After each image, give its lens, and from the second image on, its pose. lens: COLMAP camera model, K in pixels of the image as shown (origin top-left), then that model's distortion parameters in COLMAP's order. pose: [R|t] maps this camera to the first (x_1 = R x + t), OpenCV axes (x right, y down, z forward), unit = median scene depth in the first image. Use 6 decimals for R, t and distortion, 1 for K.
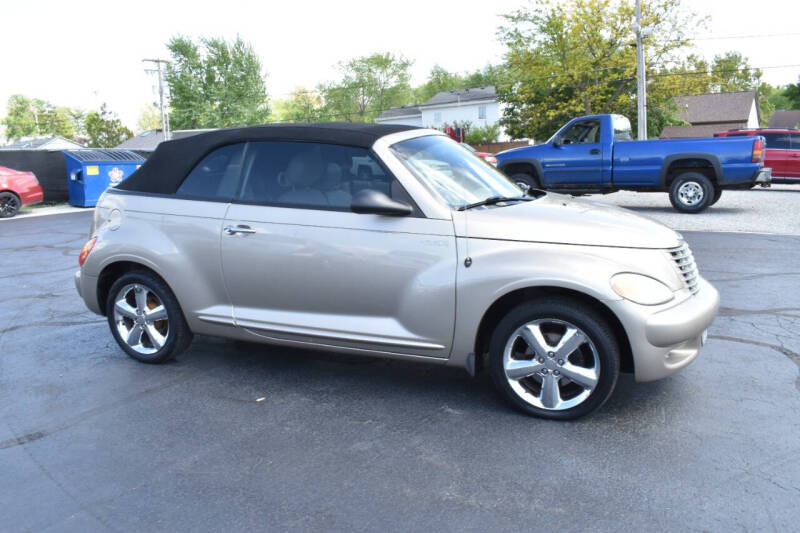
lens RADIAL K [[621.4, 0, 401.3], [0, 621.4, 264.1], [0, 0, 1]] dist [-0.099332, 0.012606]
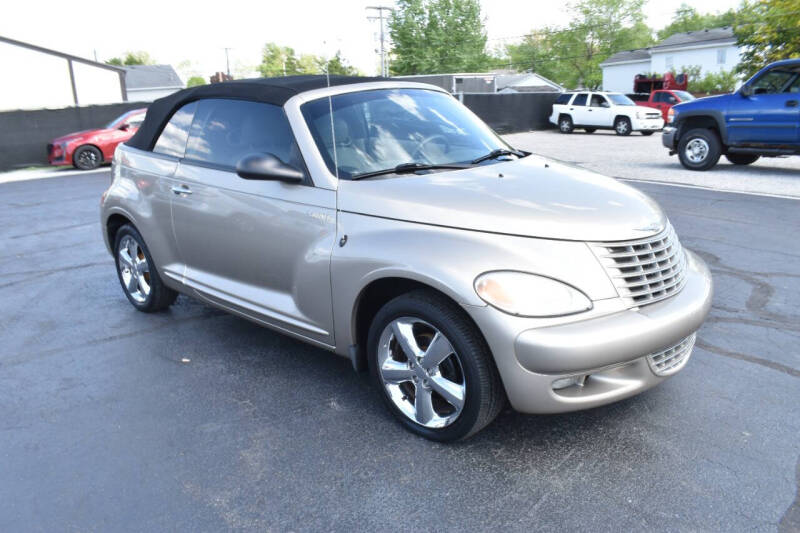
lens RADIAL K [[622.8, 0, 402.5], [0, 622.8, 266.2], [0, 0, 1]] dist [-0.098063, 0.012428]
pose [[0.934507, 0.087404, -0.345047, 0.373272], [-0.057259, 0.993672, 0.096632, -0.043441], [0.351310, -0.070546, 0.933598, 0.169144]]
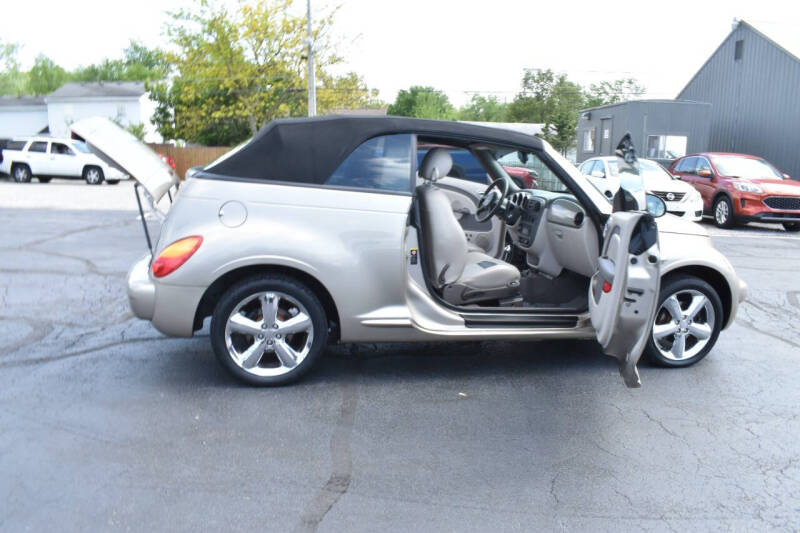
lens RADIAL K [[622.8, 0, 402.5], [0, 622.8, 266.2], [0, 0, 1]] dist [-0.098063, 0.012428]
pose [[0.819182, -0.042331, 0.571970, -0.751006], [0.045257, 0.998934, 0.009113, -0.001774], [-0.571746, 0.018420, 0.820224, 0.203410]]
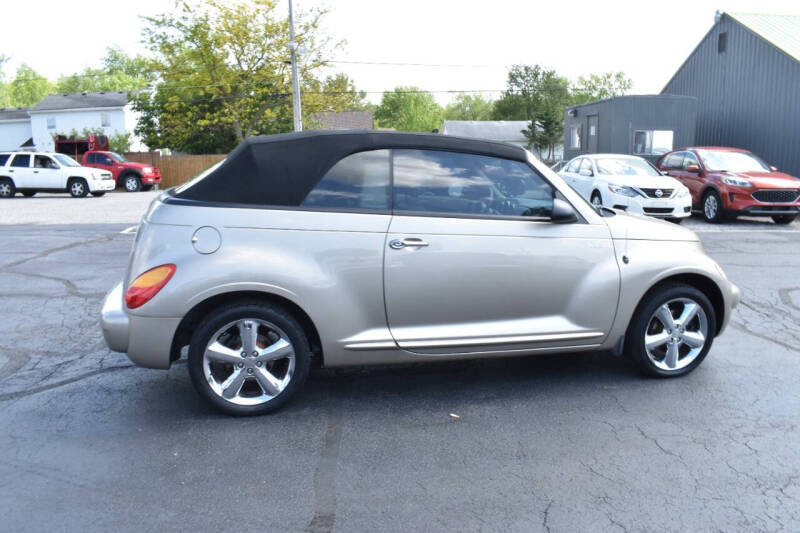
lens RADIAL K [[622.8, 0, 402.5], [0, 622.8, 266.2], [0, 0, 1]] dist [-0.098063, 0.012428]
pose [[0.809607, -0.069209, 0.582878, -0.723132], [0.078120, 0.996895, 0.009859, -0.027655], [-0.581750, 0.037552, 0.812500, 0.218237]]
